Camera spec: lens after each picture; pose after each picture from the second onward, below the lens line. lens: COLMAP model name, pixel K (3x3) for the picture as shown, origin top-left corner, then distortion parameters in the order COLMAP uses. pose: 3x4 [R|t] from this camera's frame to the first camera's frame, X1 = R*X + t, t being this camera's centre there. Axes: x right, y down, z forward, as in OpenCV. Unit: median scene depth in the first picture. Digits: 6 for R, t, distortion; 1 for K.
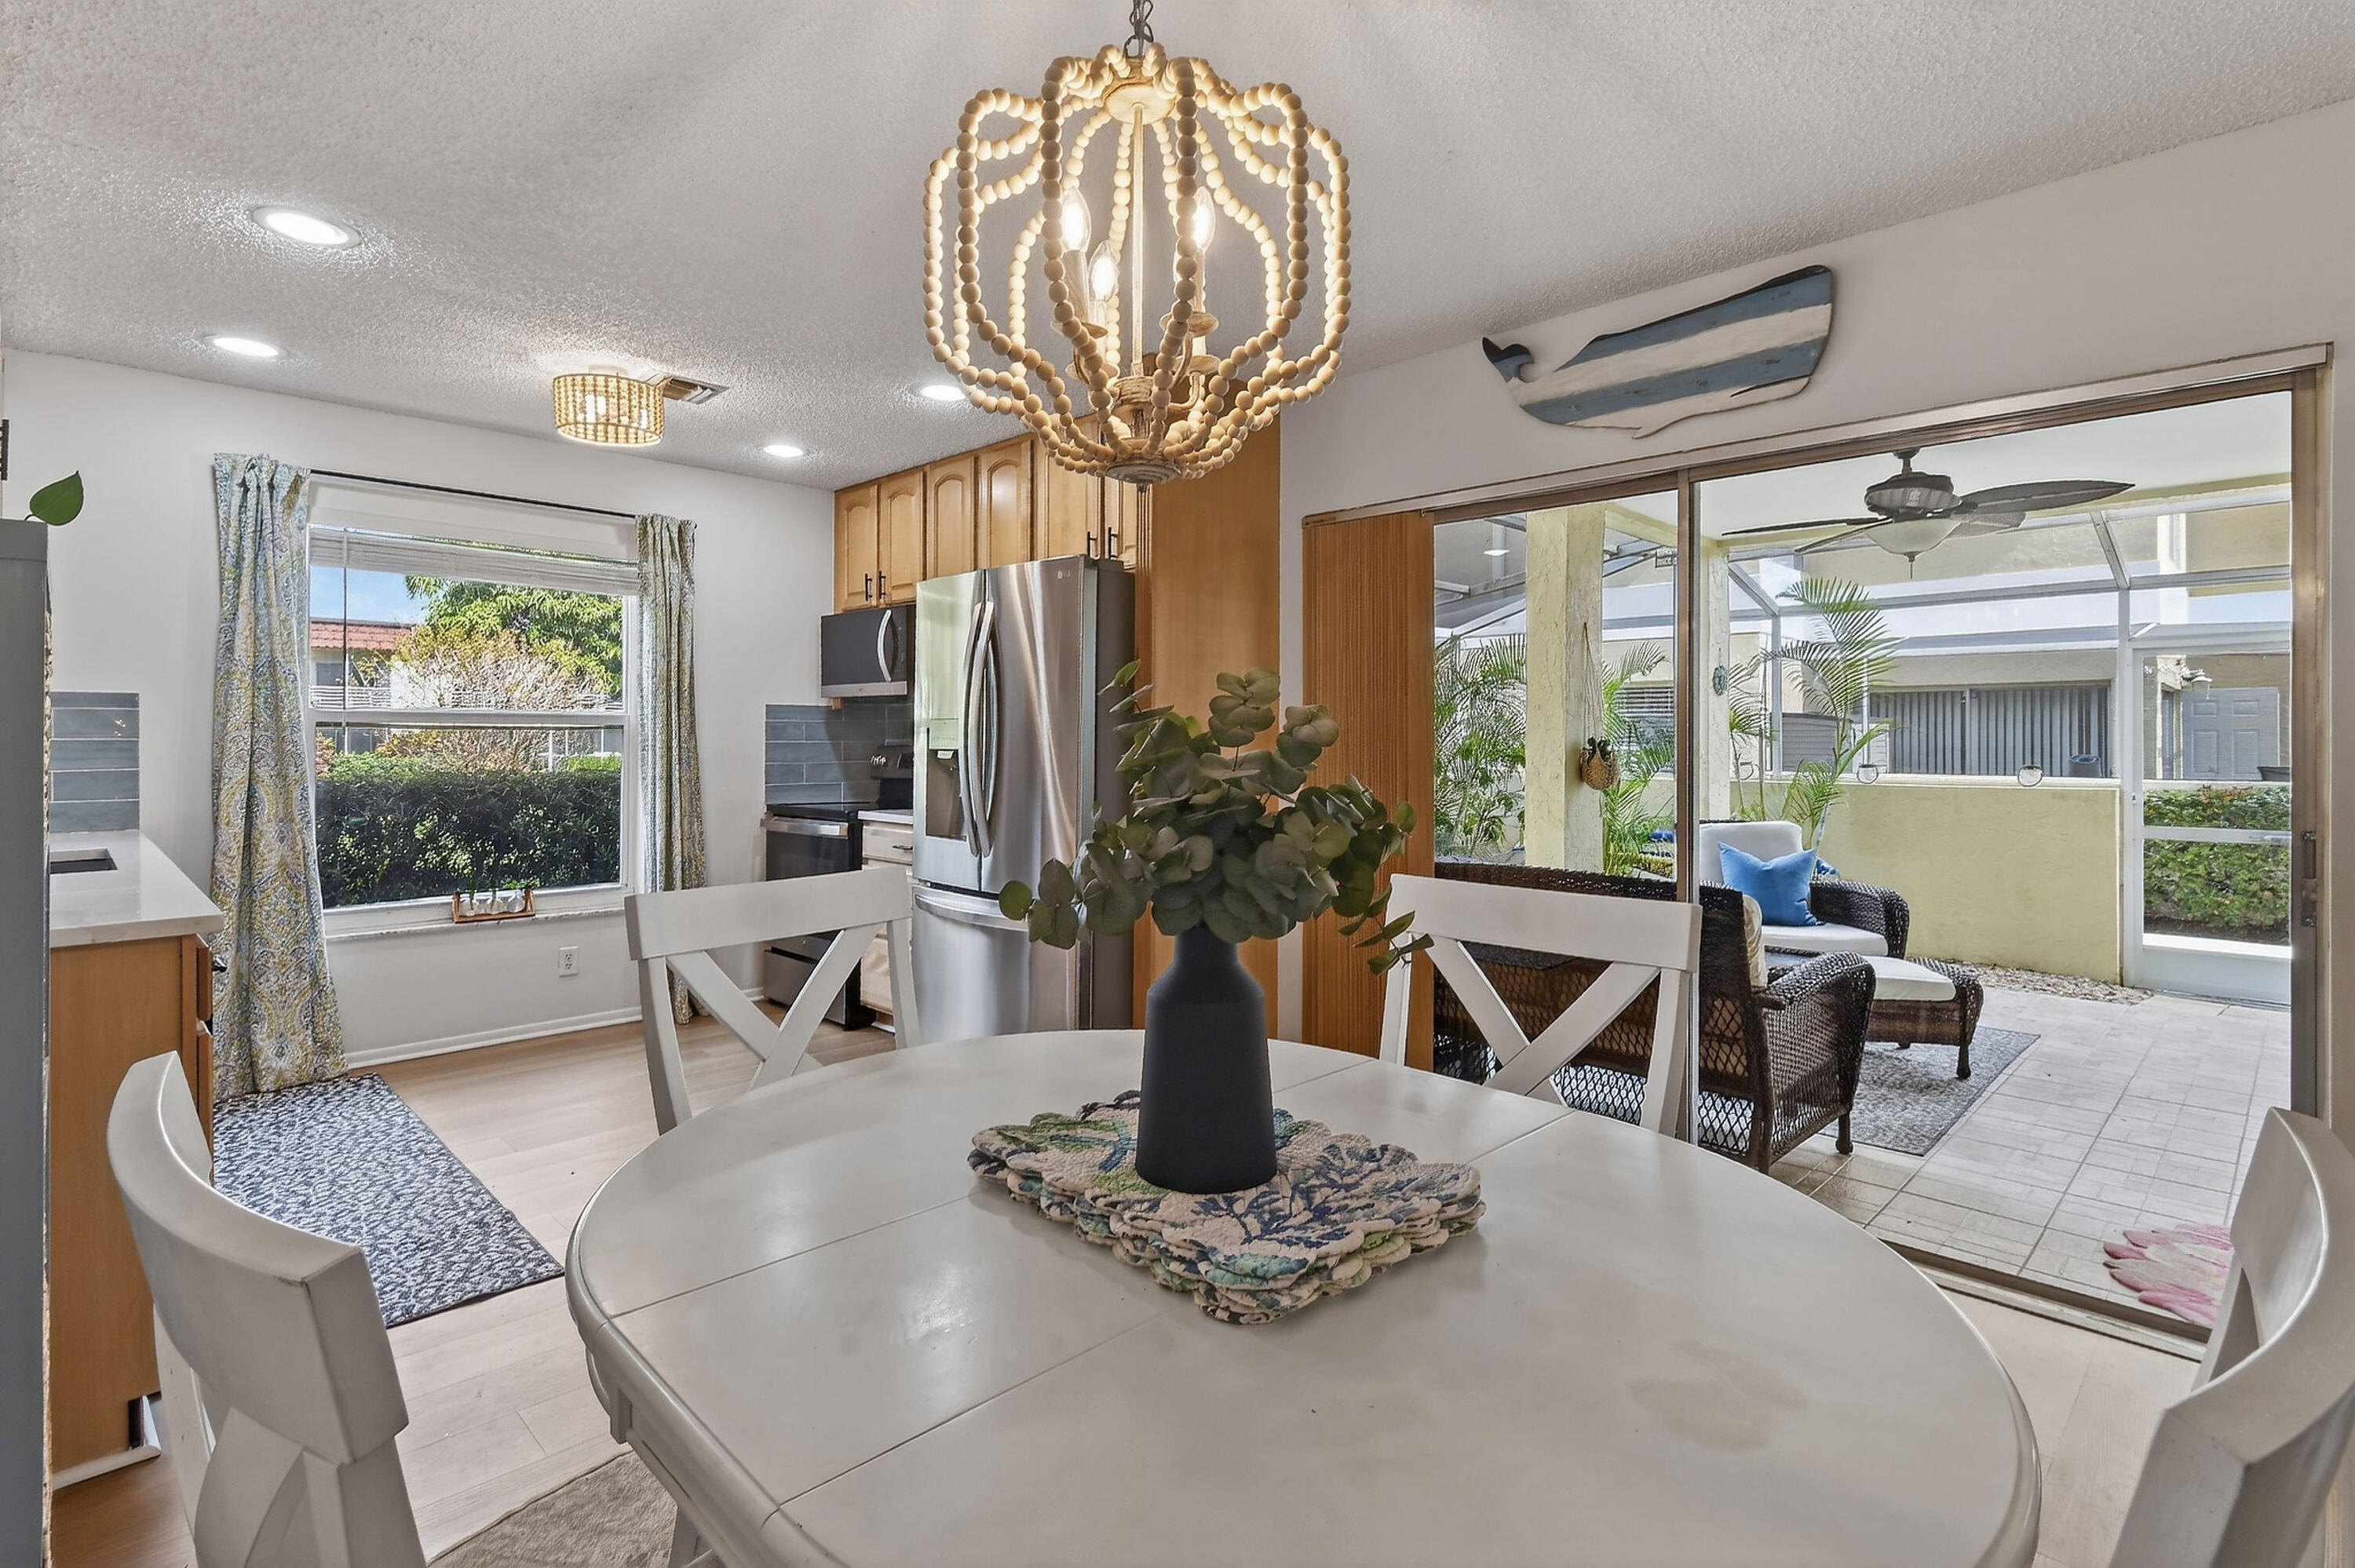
lens RADIAL K [[1126.1, 0, 1163.2], [0, 1126.1, 731.0], [0, 0, 1]] dist [0.003941, 0.000118]
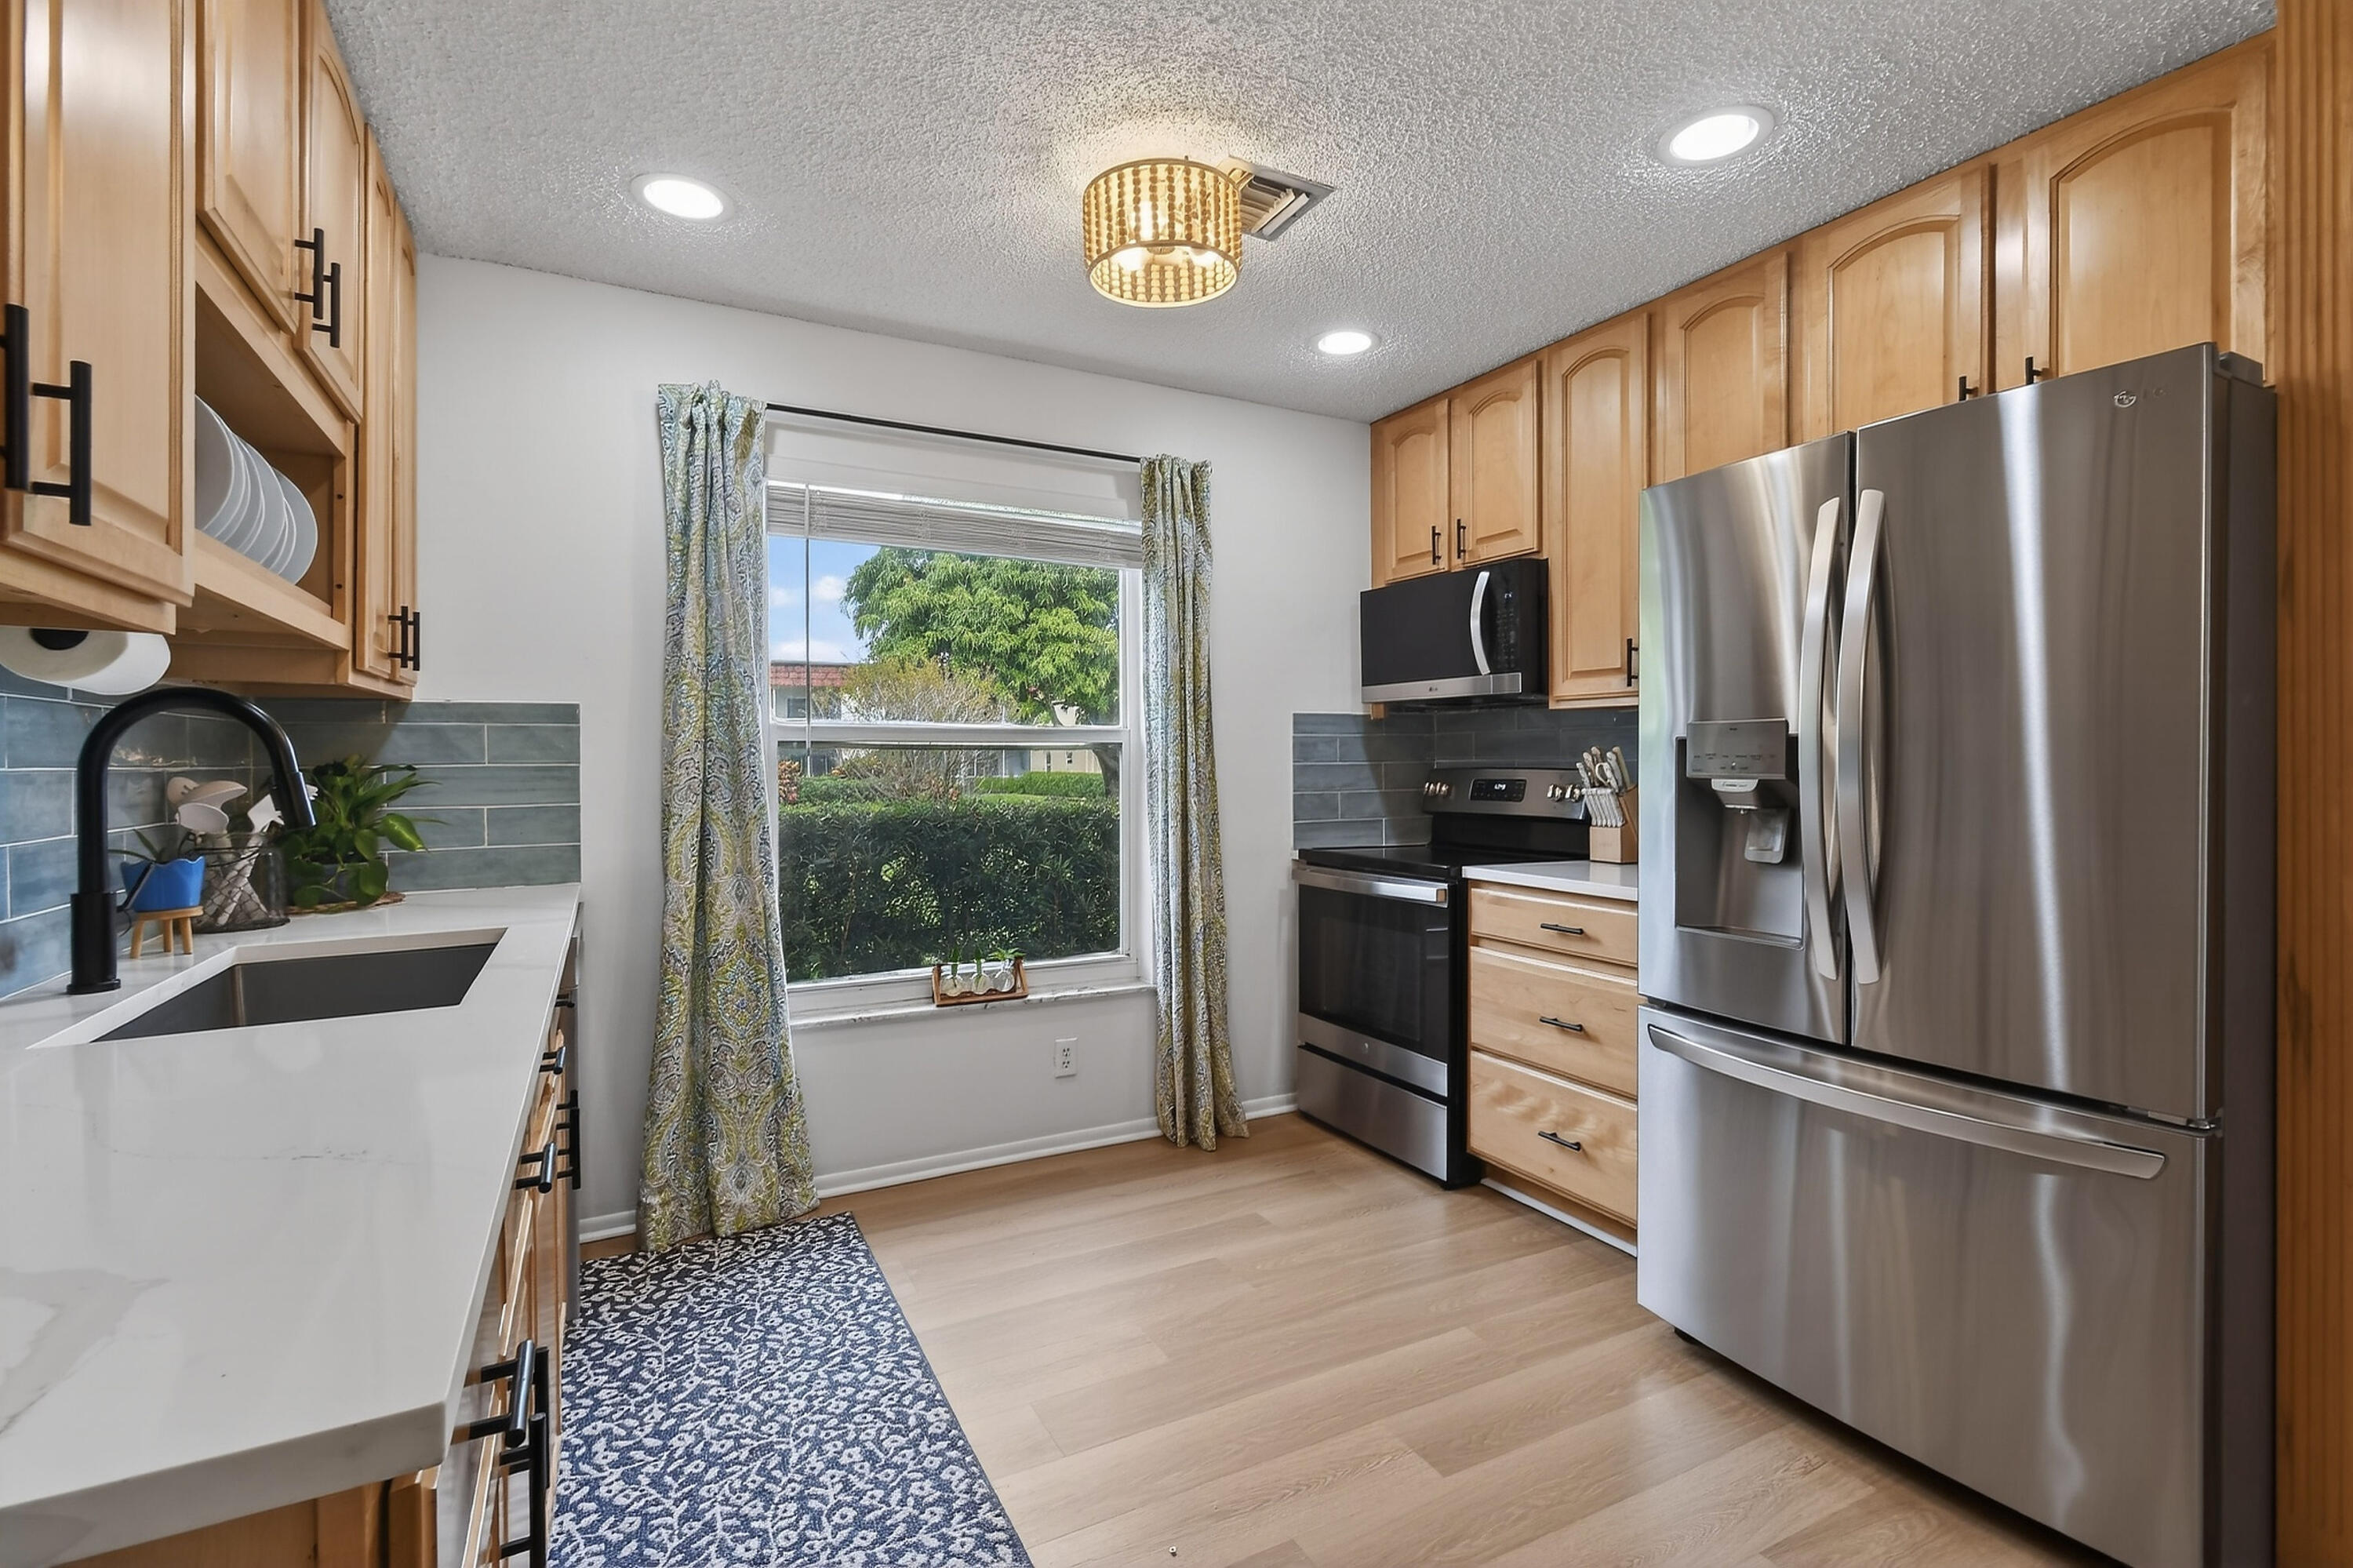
lens RADIAL K [[1083.3, 0, 1174.6], [0, 1083.3, 763.6], [0, 0, 1]] dist [0.018113, 0.000682]
pose [[0.955300, -0.005248, -0.295592, -0.253801], [0.008254, 0.999926, 0.008924, 0.002821], [0.295523, -0.010965, 0.955273, 0.346368]]
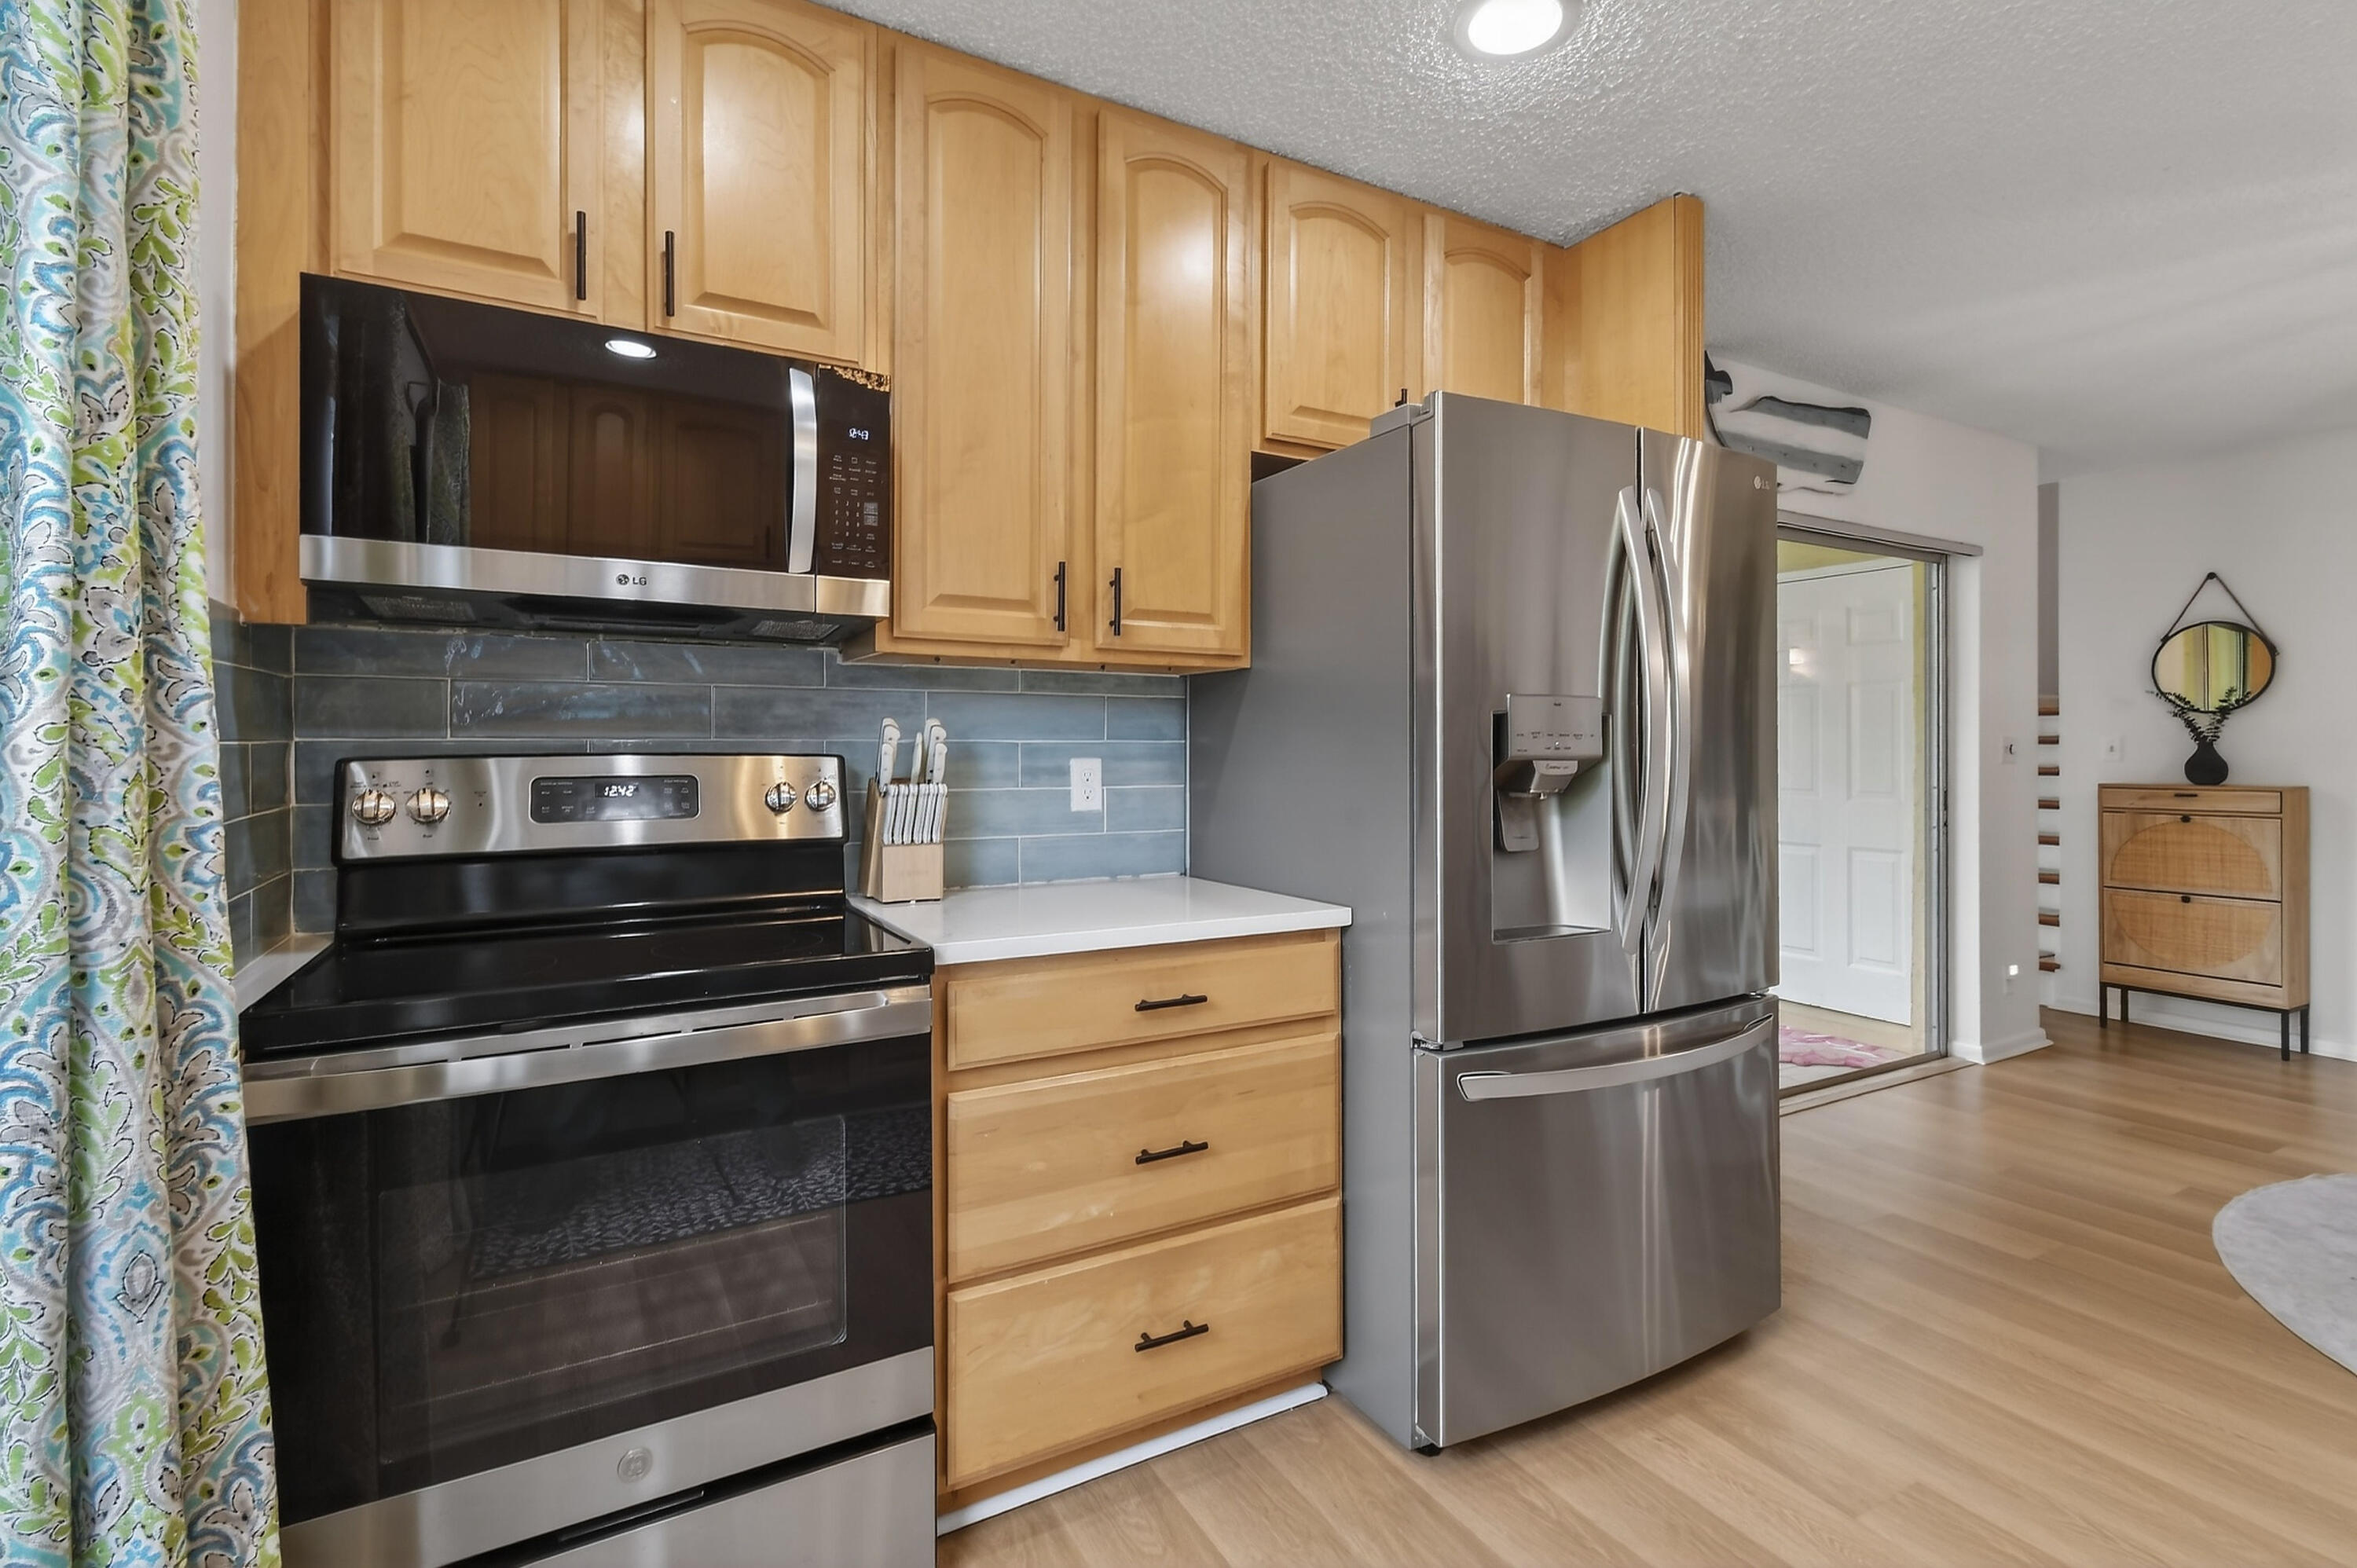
lens RADIAL K [[1085.0, 0, 1176.6], [0, 1085.0, 763.5], [0, 0, 1]] dist [0.018113, 0.000682]
pose [[0.273245, -0.011605, 0.961875, -0.597161], [-0.004048, 0.999904, 0.013214, 0.011576], [-0.961936, -0.007504, 0.273172, 0.877041]]
